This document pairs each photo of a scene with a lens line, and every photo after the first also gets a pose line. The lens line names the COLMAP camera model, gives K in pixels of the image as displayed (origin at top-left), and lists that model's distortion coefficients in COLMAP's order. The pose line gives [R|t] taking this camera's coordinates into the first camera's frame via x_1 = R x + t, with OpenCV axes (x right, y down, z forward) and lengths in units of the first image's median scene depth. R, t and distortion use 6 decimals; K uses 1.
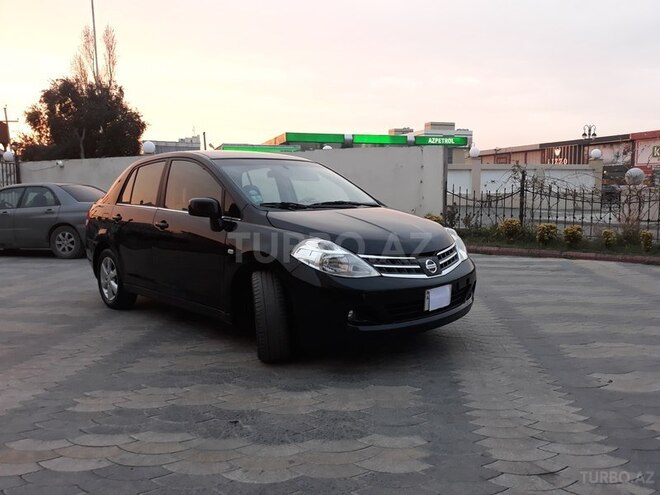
lens RADIAL K [[524.0, 0, 330.0], [0, 524.0, 247.5], [0, 0, 1]] dist [0.034971, -0.083366]
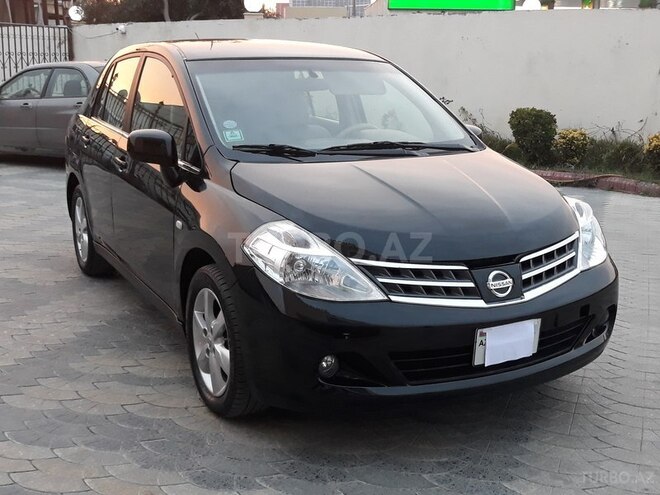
lens RADIAL K [[785.9, 0, 330.0], [0, 785.9, 247.5], [0, 0, 1]] dist [0.043804, -0.037614]
pose [[0.962707, 0.079783, -0.258515, 0.222834], [-0.047653, 0.990595, 0.128258, -0.093896], [0.266317, -0.111156, 0.957455, 0.171686]]
